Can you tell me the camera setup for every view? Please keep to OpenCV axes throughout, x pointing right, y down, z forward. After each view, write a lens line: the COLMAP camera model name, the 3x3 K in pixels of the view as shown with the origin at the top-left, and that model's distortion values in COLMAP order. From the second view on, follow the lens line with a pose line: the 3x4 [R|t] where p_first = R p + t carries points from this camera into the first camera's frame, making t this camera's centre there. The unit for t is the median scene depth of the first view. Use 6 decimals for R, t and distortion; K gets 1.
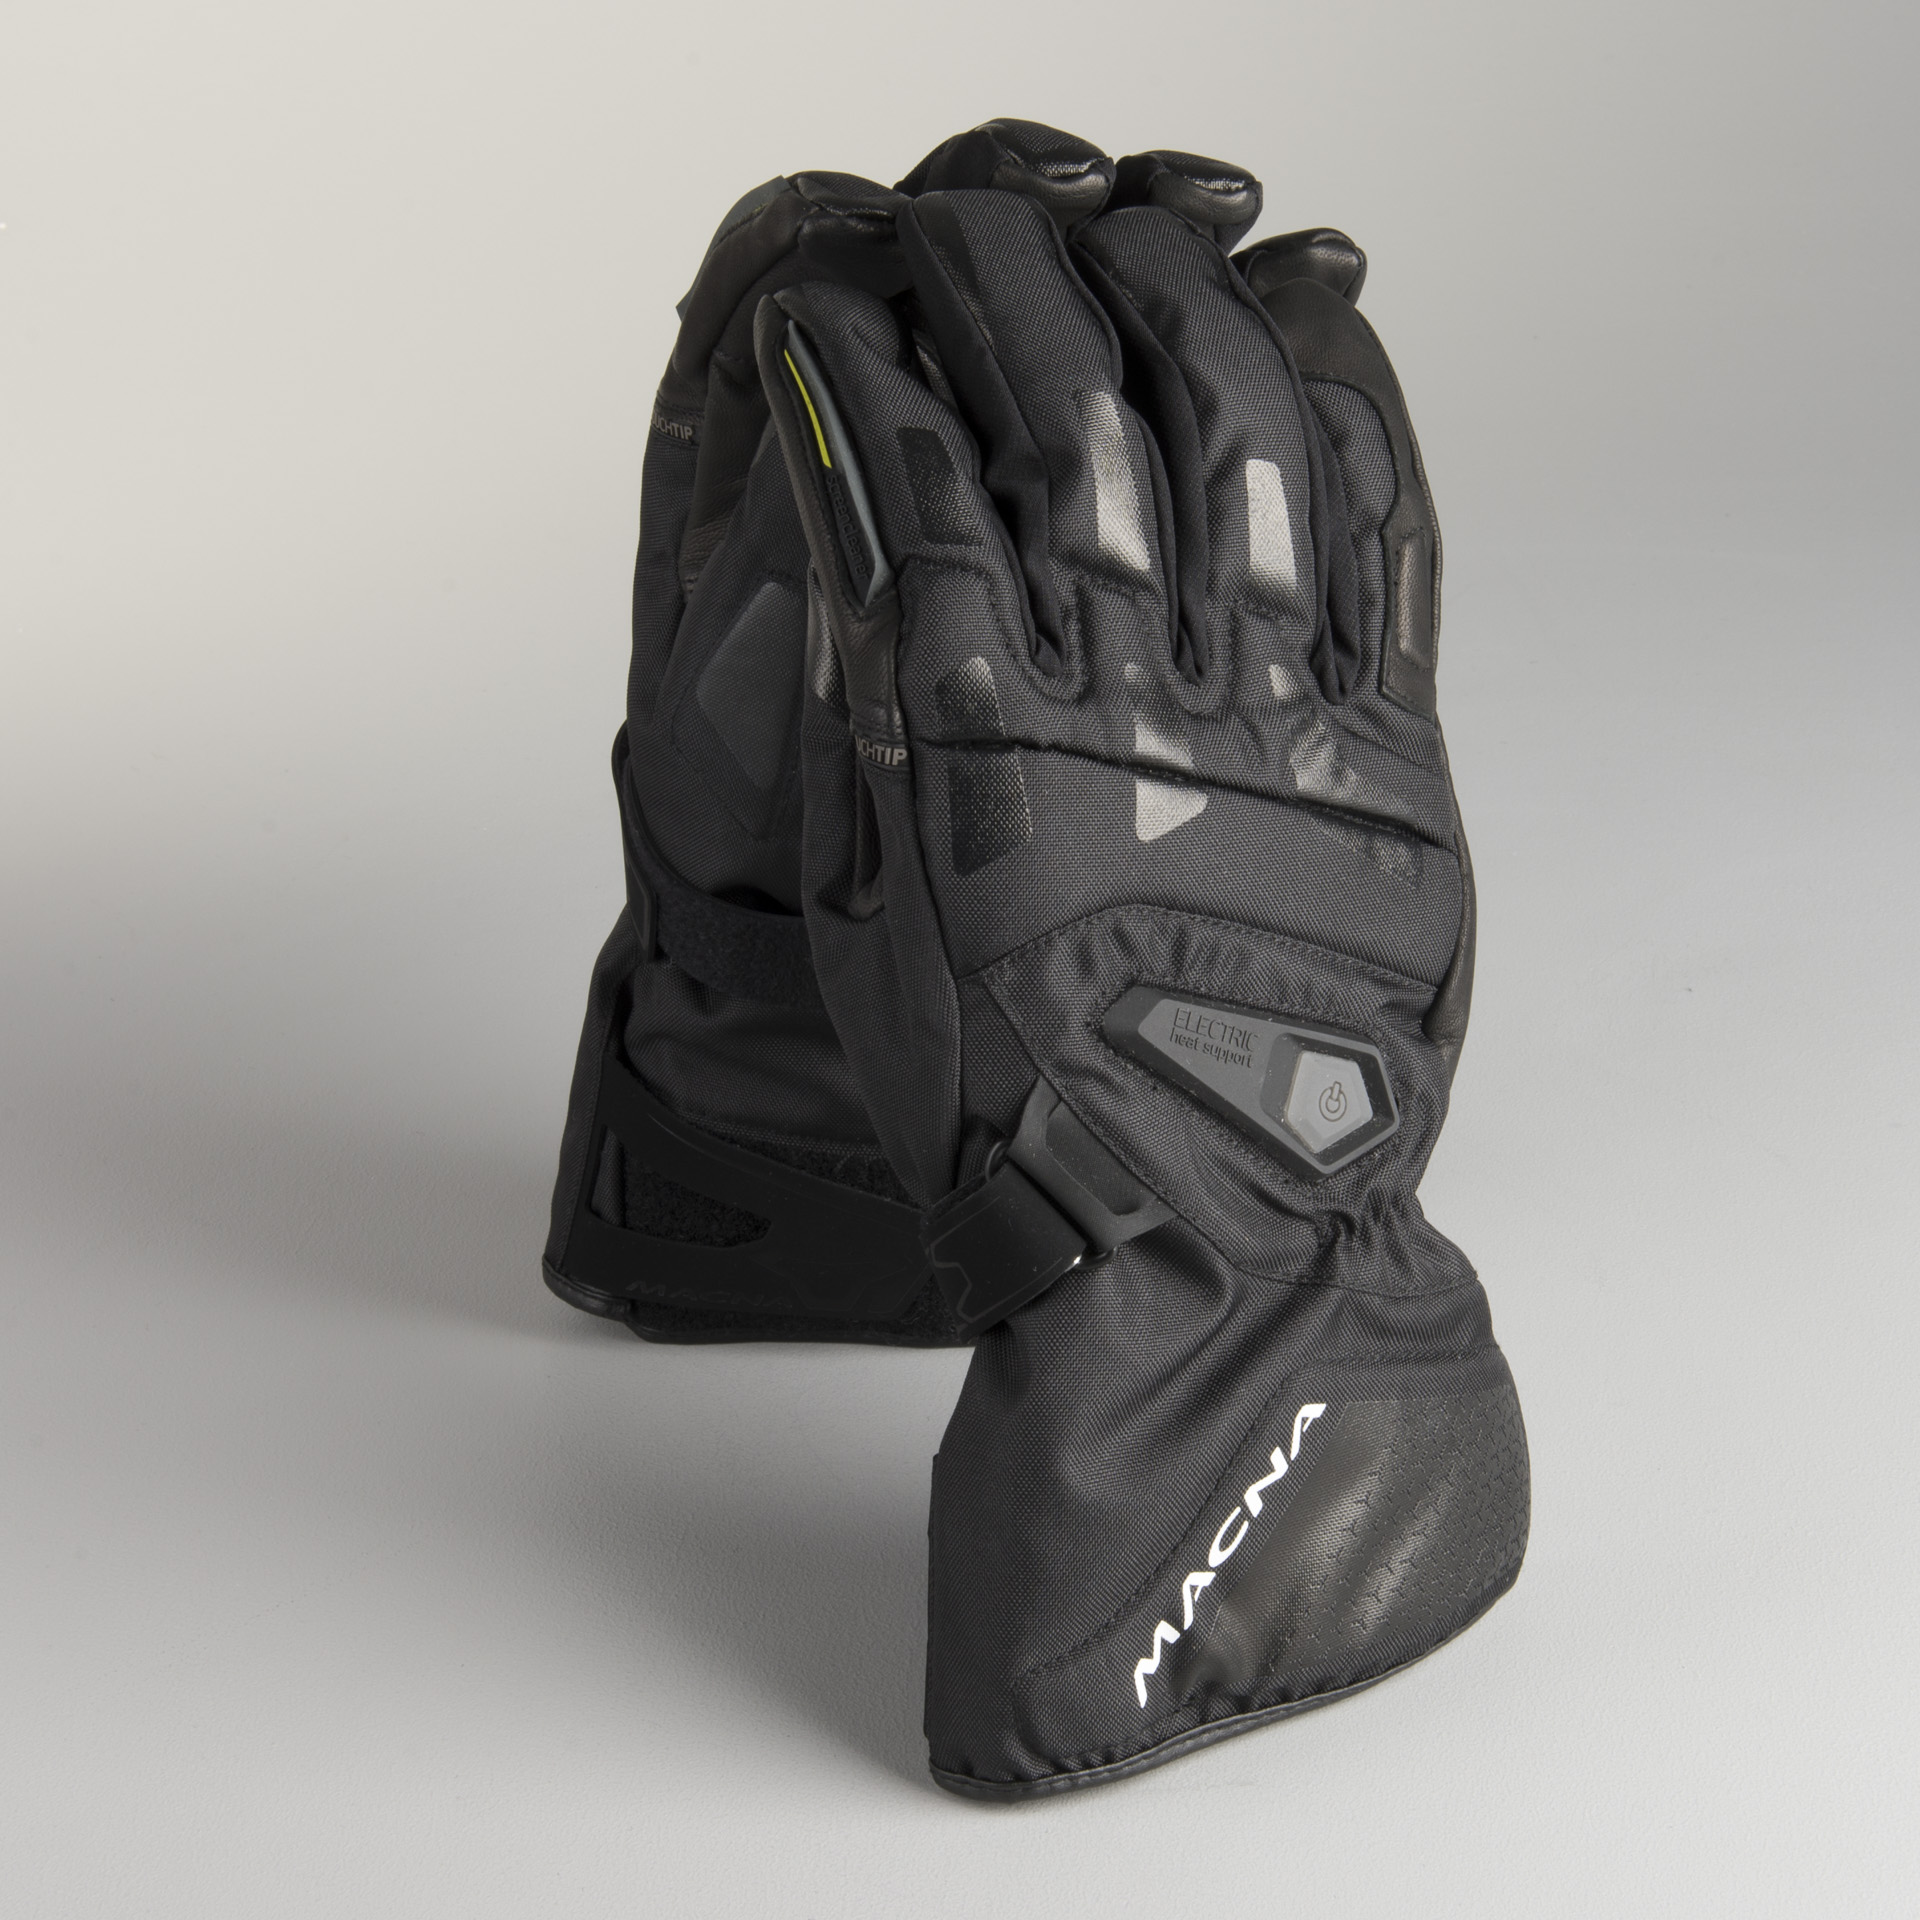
lens RADIAL K [[3423.2, 0, 961.8], [0, 3423.2, 959.7], [0, 0, 1]] dist [-0.000185, 0.000000]
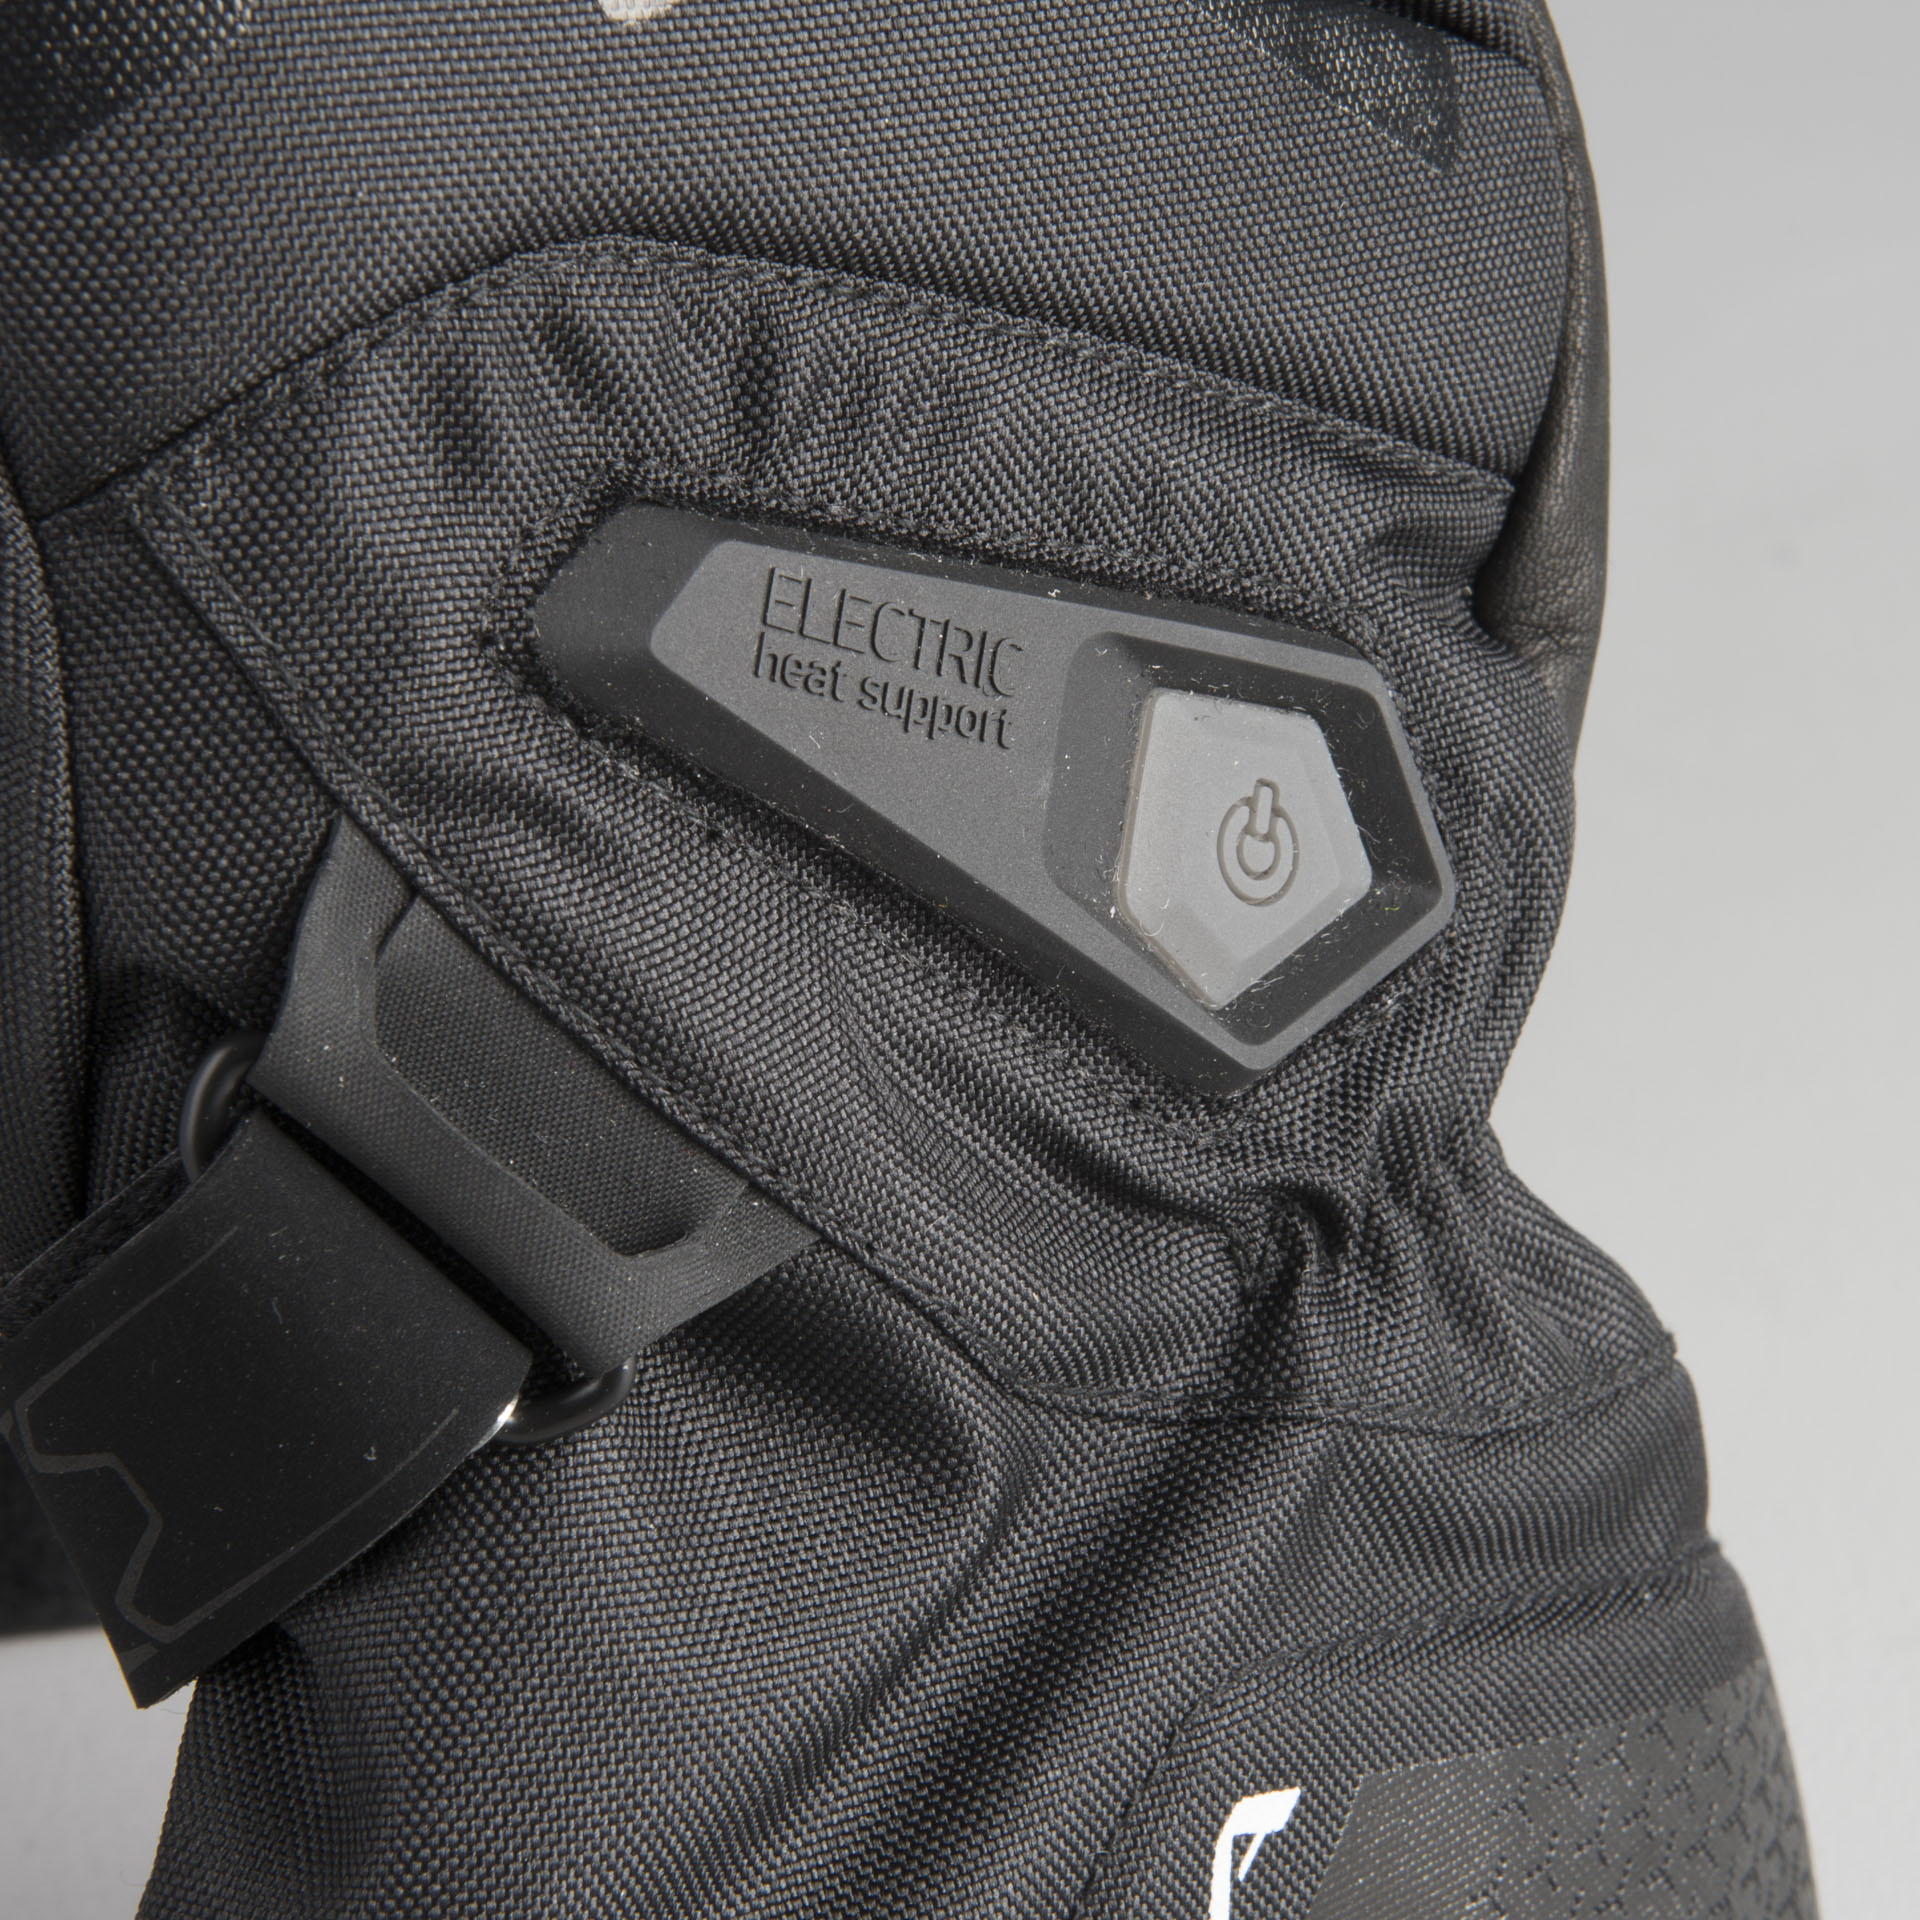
lens RADIAL K [[6123.7, 0, 960.5], [0, 6123.7, 962.8], [0, 0, 1]] dist [0.019937, 0.000000]
pose [[0.984736, -0.078116, 0.155540, -0.008174], [0.074064, 0.996750, 0.031683, 0.032695], [-0.157509, -0.019679, 0.987321, 0.445340]]
